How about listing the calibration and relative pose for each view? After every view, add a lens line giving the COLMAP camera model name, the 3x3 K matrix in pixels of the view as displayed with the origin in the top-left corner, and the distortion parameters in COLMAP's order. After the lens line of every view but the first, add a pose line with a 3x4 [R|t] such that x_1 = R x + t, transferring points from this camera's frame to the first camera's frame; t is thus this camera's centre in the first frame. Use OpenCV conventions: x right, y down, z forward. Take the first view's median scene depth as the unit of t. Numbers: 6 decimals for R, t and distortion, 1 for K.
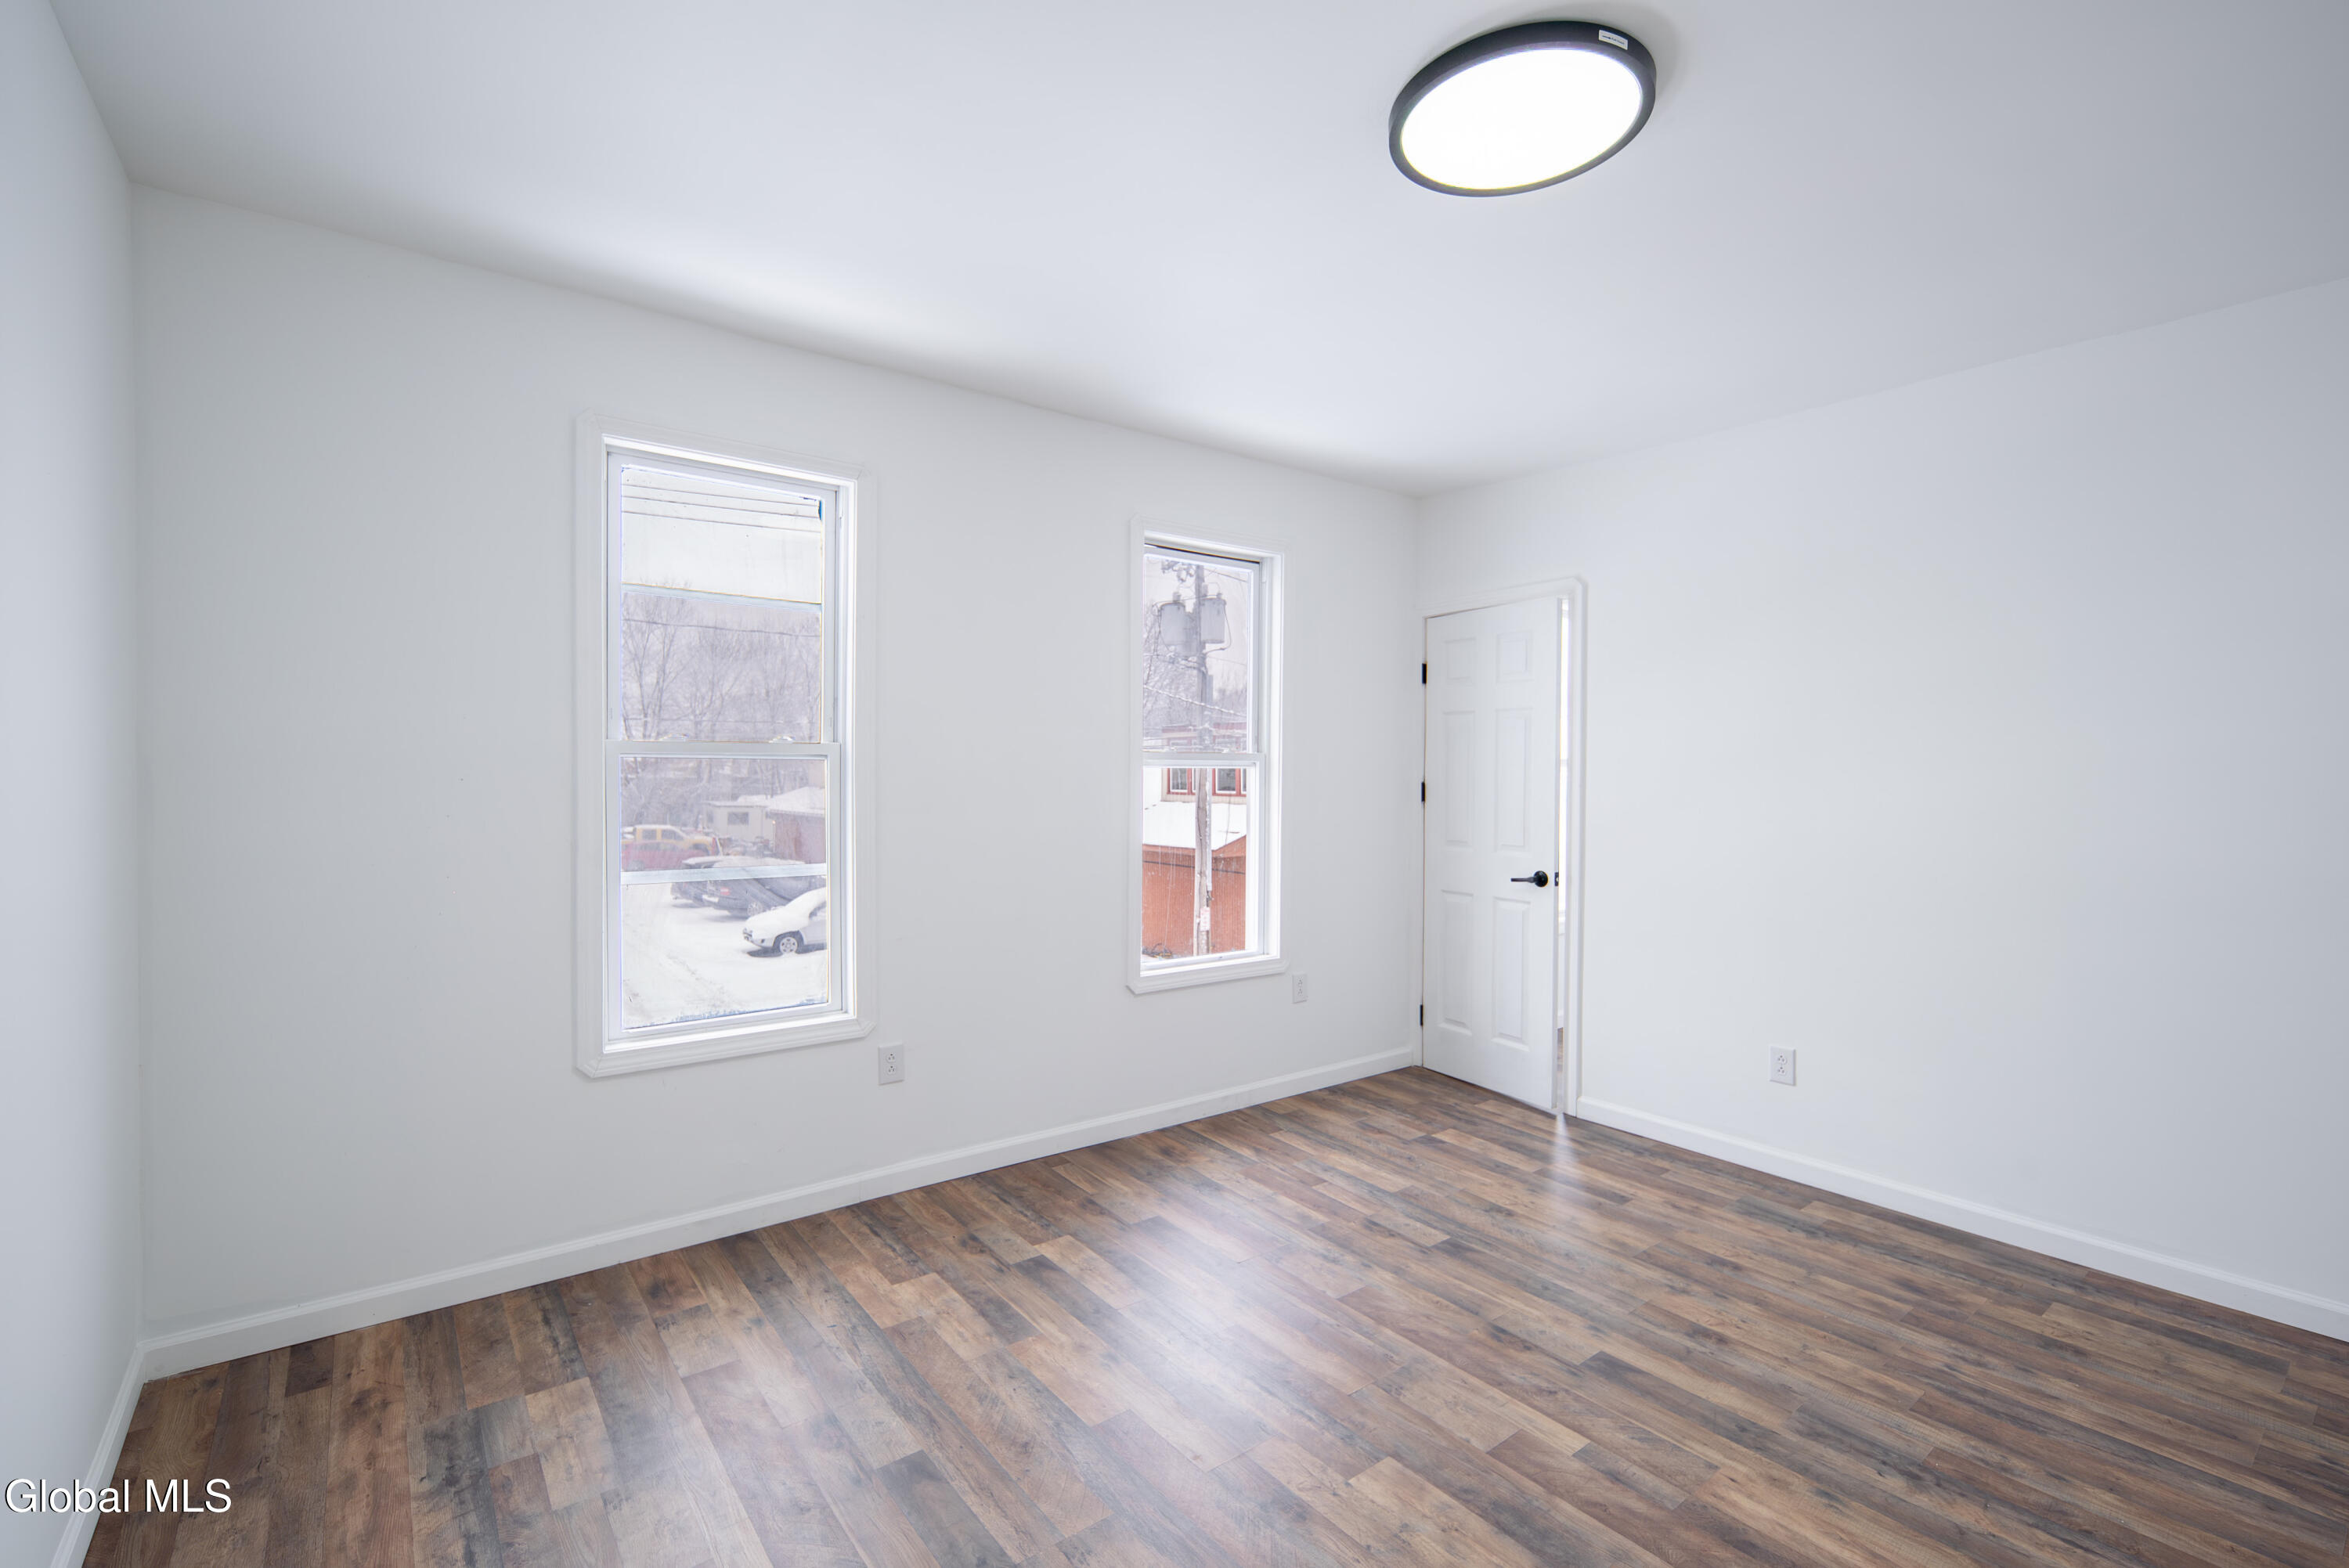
lens RADIAL K [[1043.3, 0, 1174.5], [0, 1043.3, 784.0], [0, 0, 1]] dist [0.000435, -0.000627]
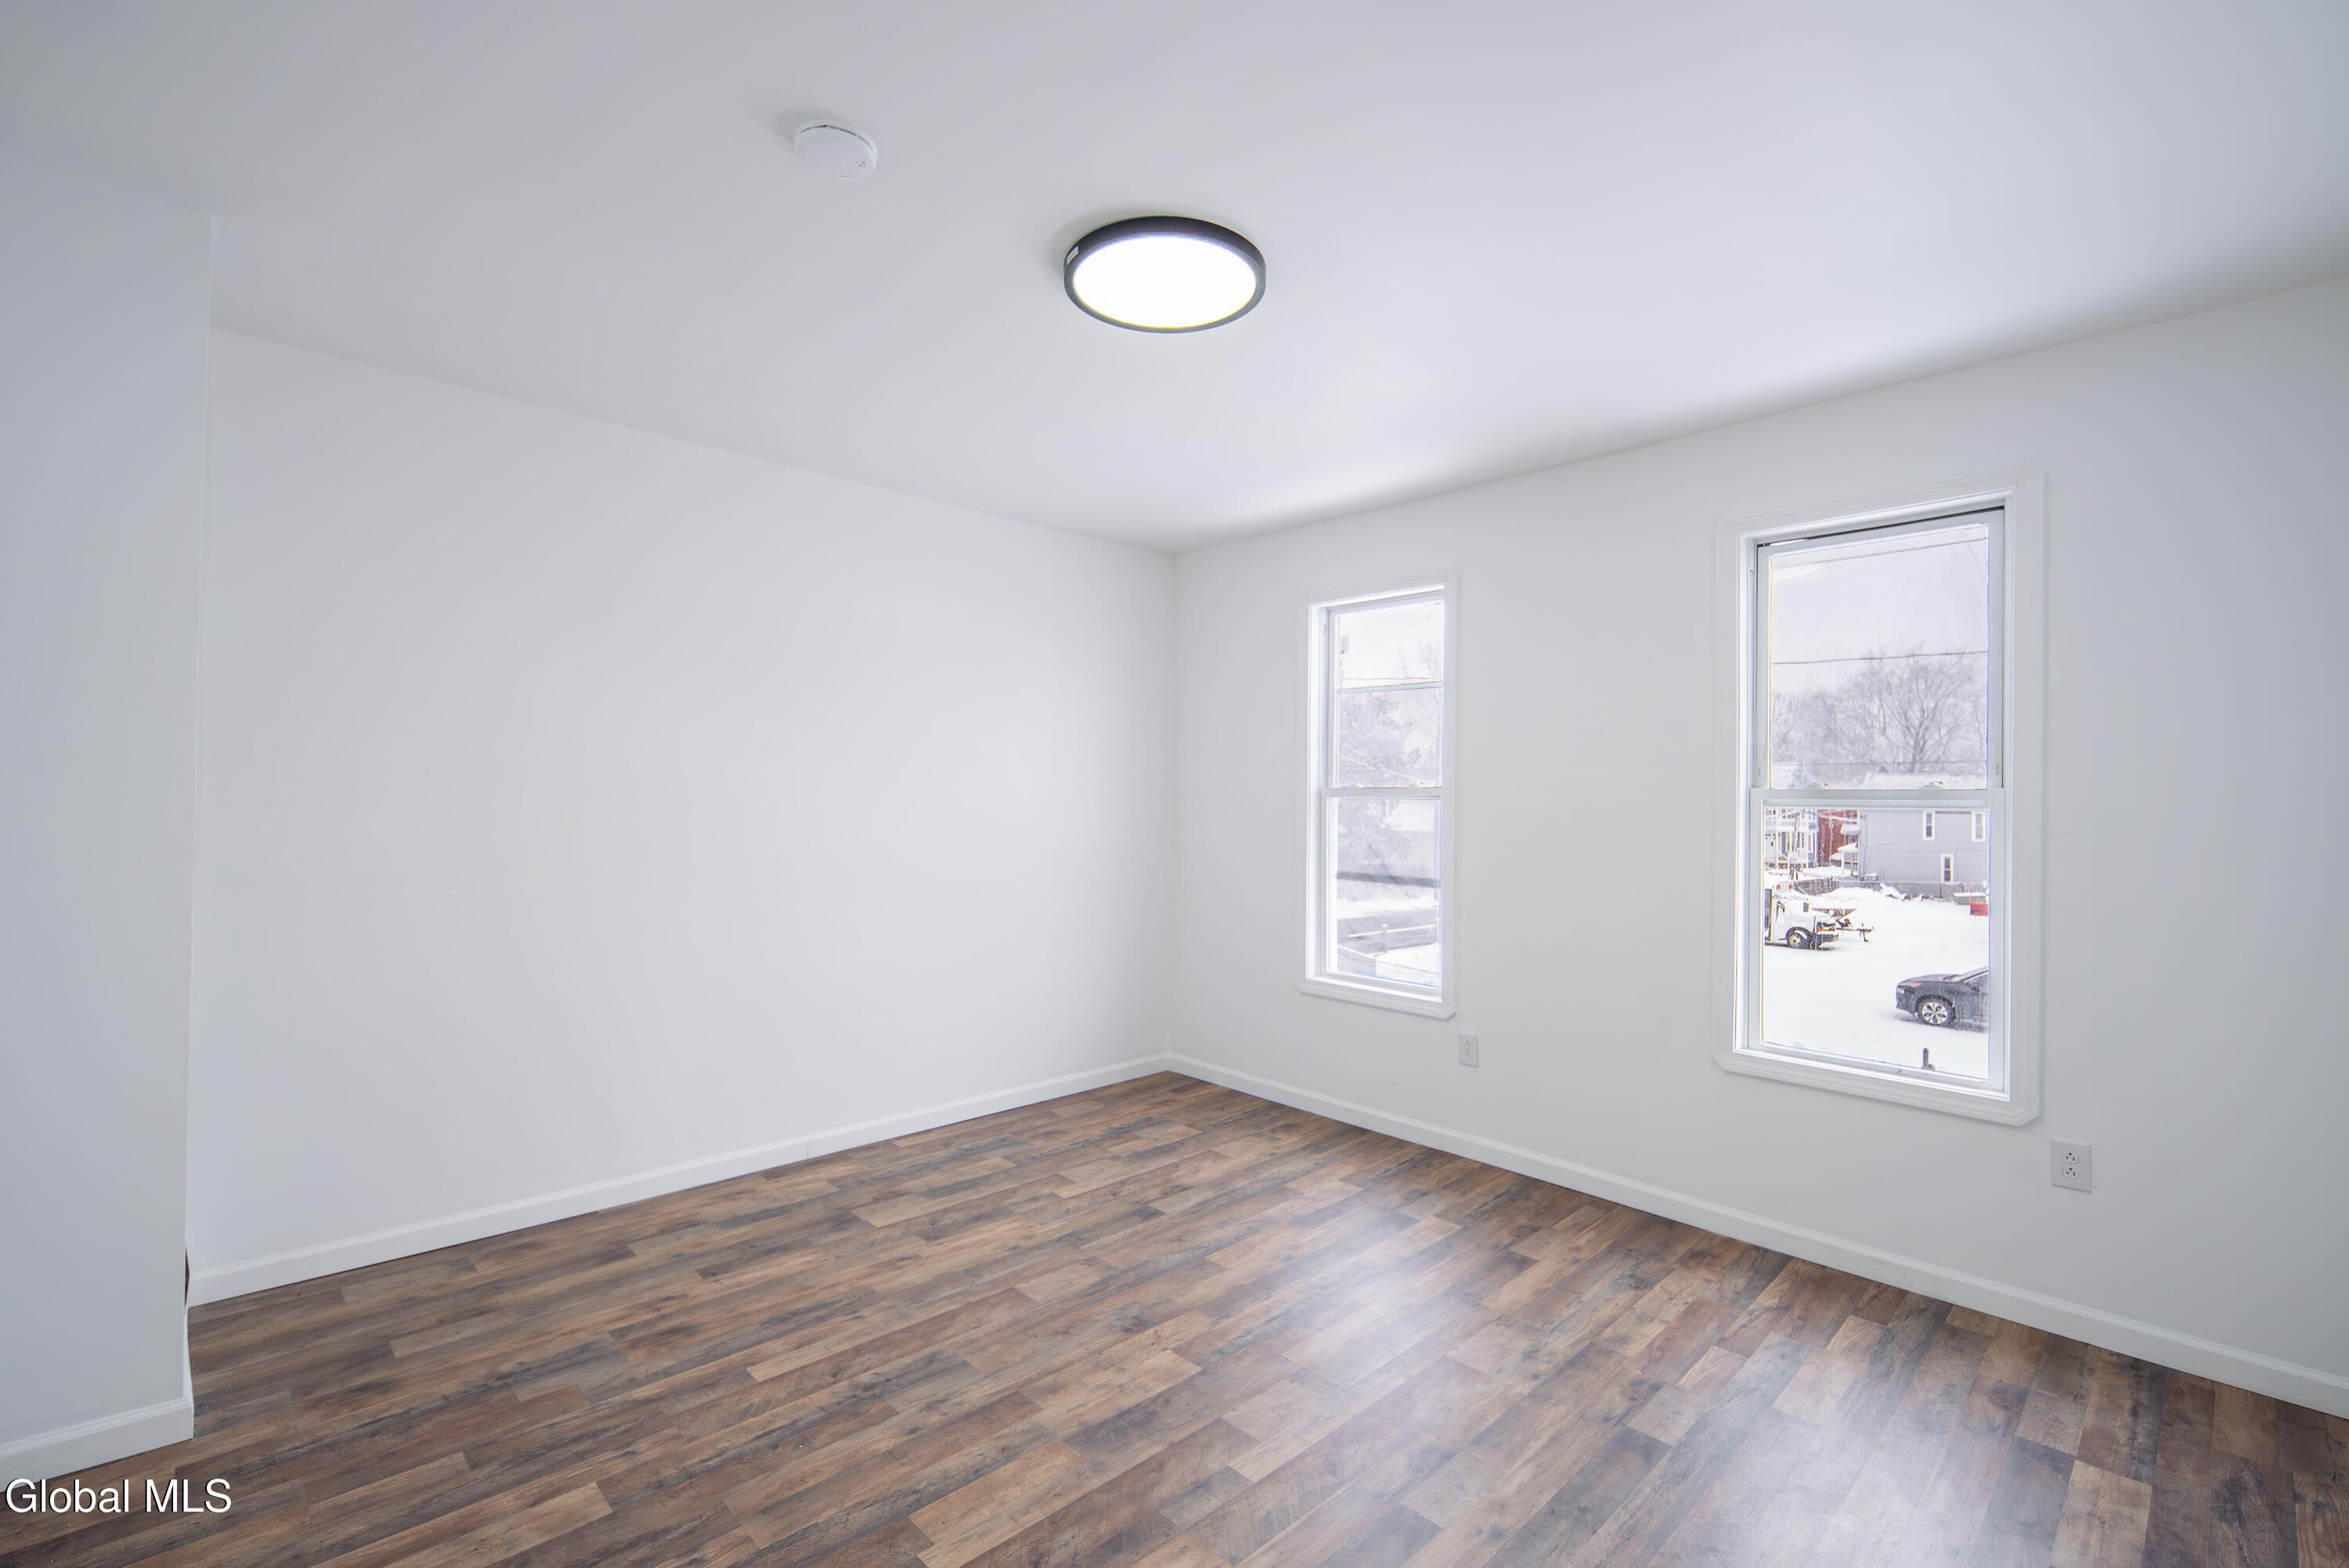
lens RADIAL K [[1012.5, 0, 1146.9], [0, 1012.5, 773.8], [0, 0, 1]] dist [-0.003402, -0.001119]
pose [[0.092481, -0.029809, -0.995268, 0.971649], [-0.027722, 0.999087, -0.032499, -0.003975], [0.995329, 0.030596, 0.091570, 0.565160]]
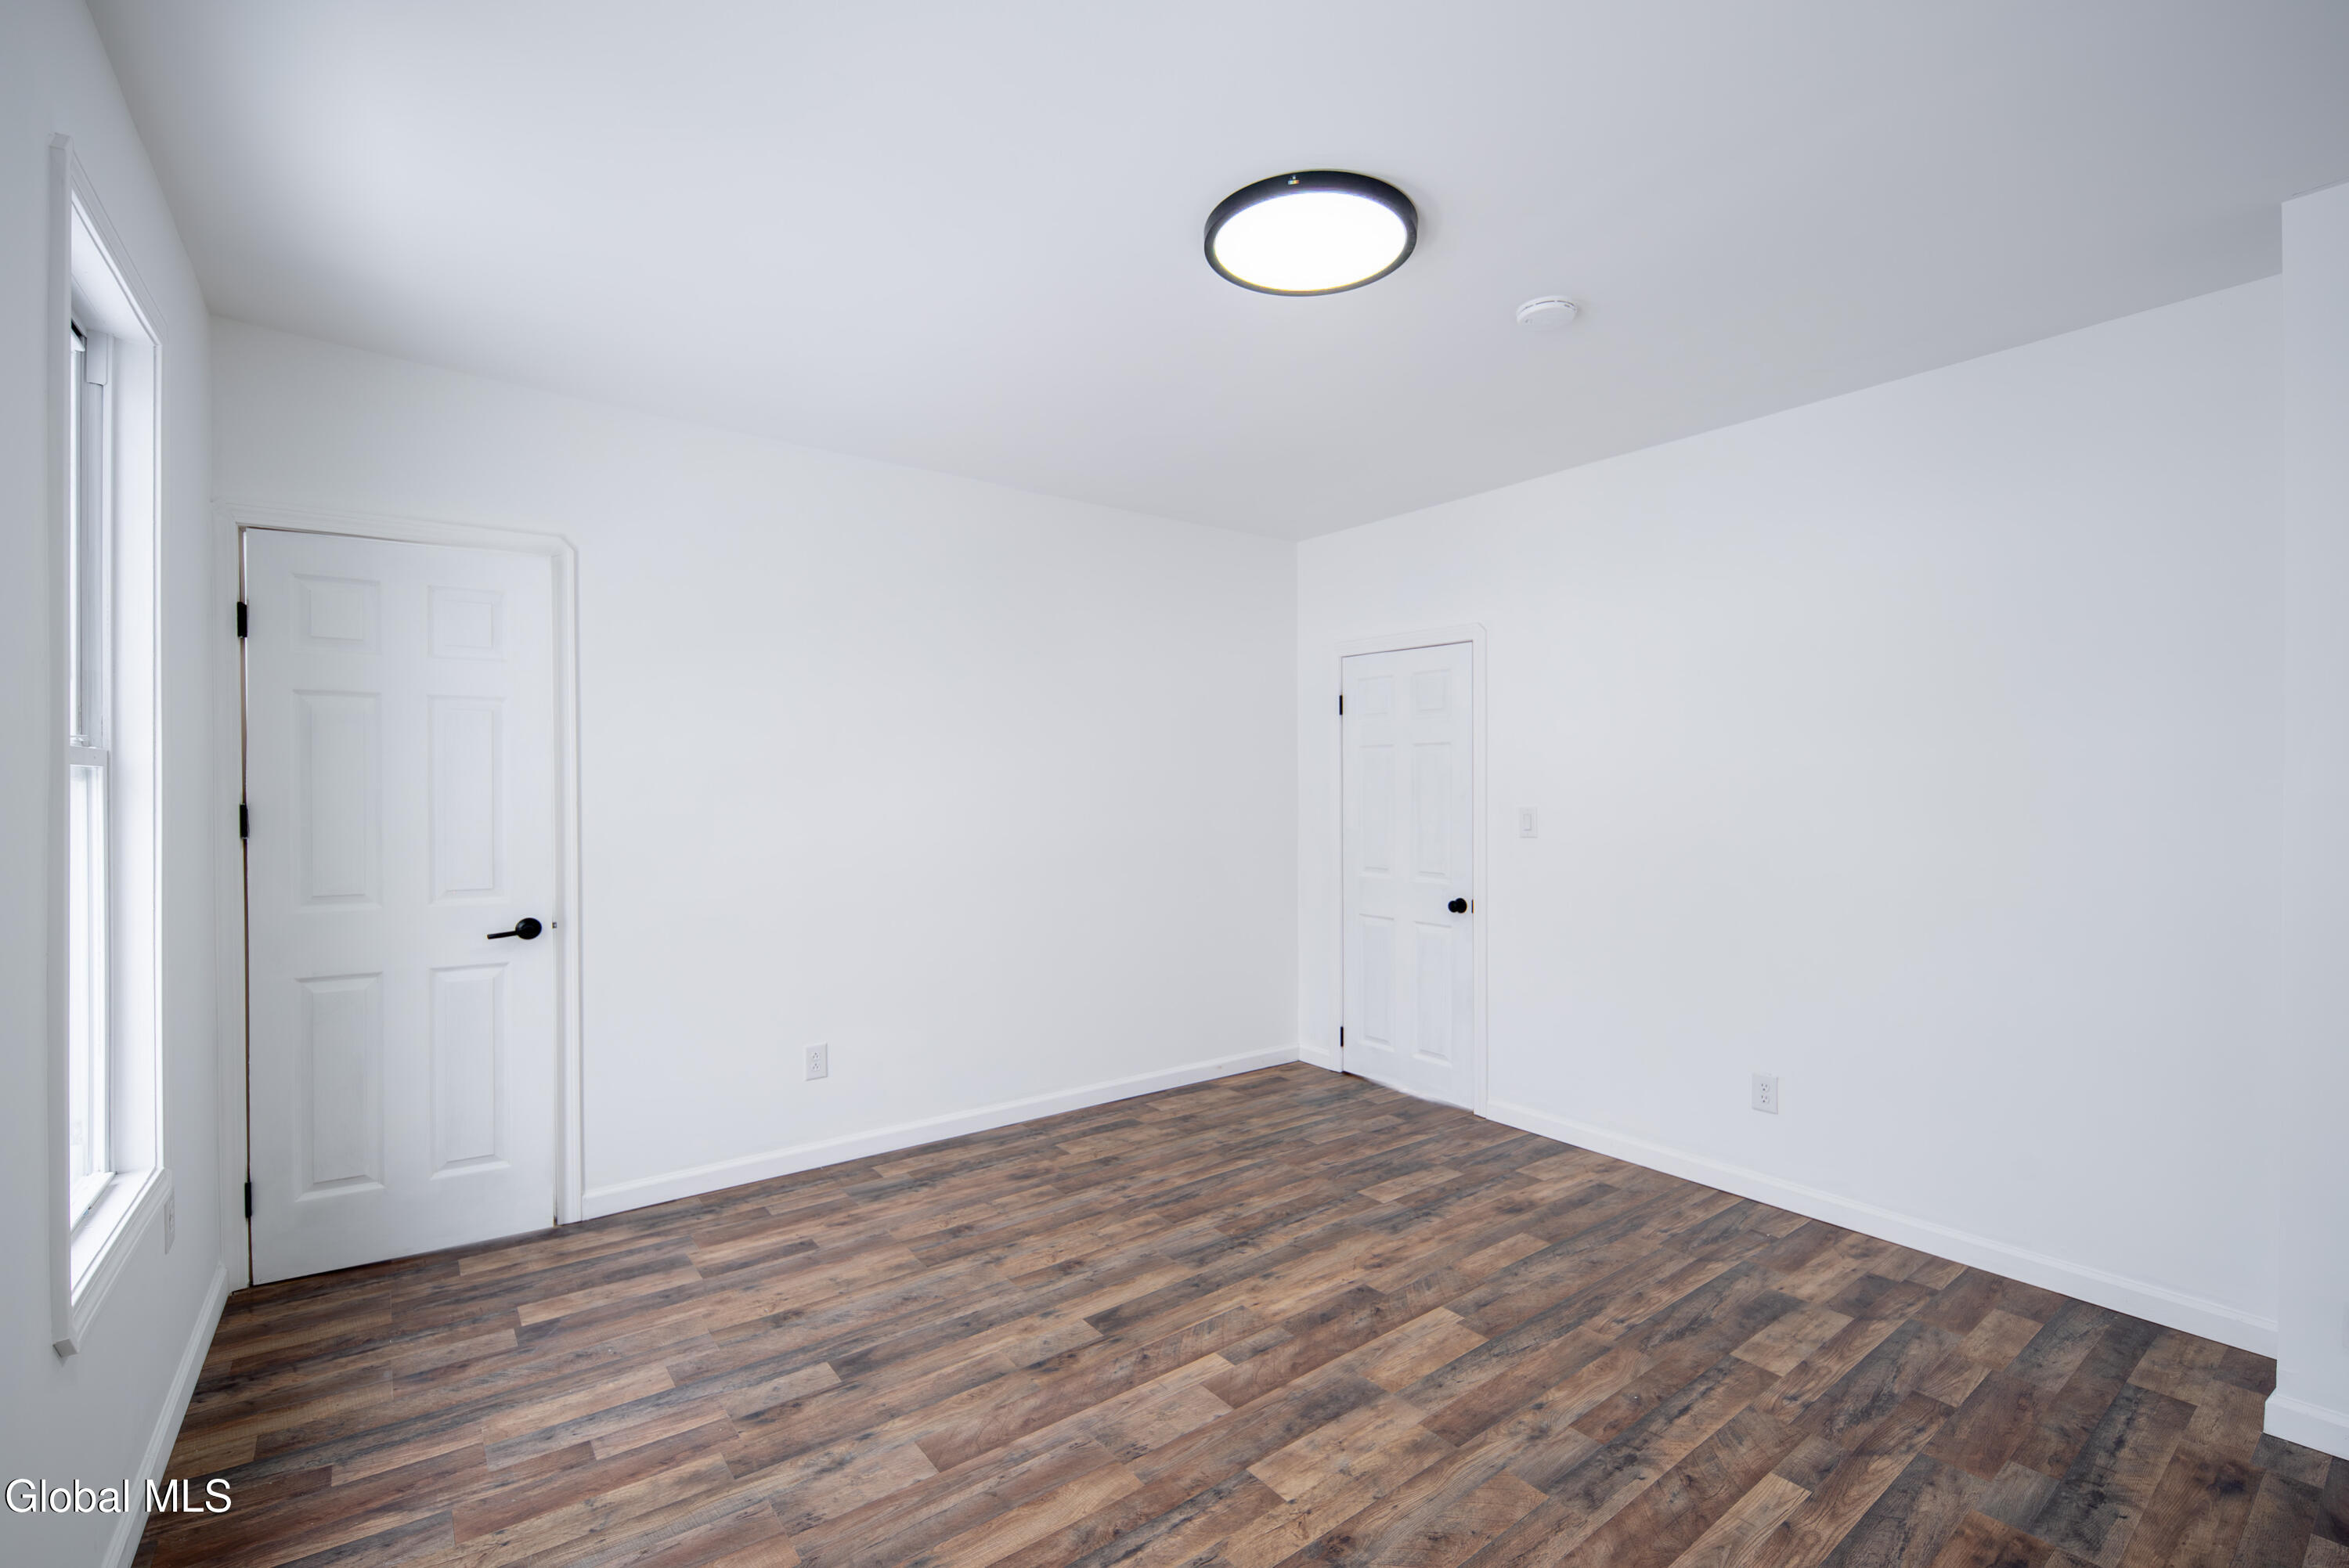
lens RADIAL K [[1043.3, 0, 1174.5], [0, 1043.3, 784.0], [0, 0, 1]] dist [0.000435, -0.000627]
pose [[-0.009280, -0.004339, 0.999948, -0.556148], [0.013916, 0.999893, 0.004468, -0.013689], [-0.999860, 0.013957, -0.009219, 0.748415]]
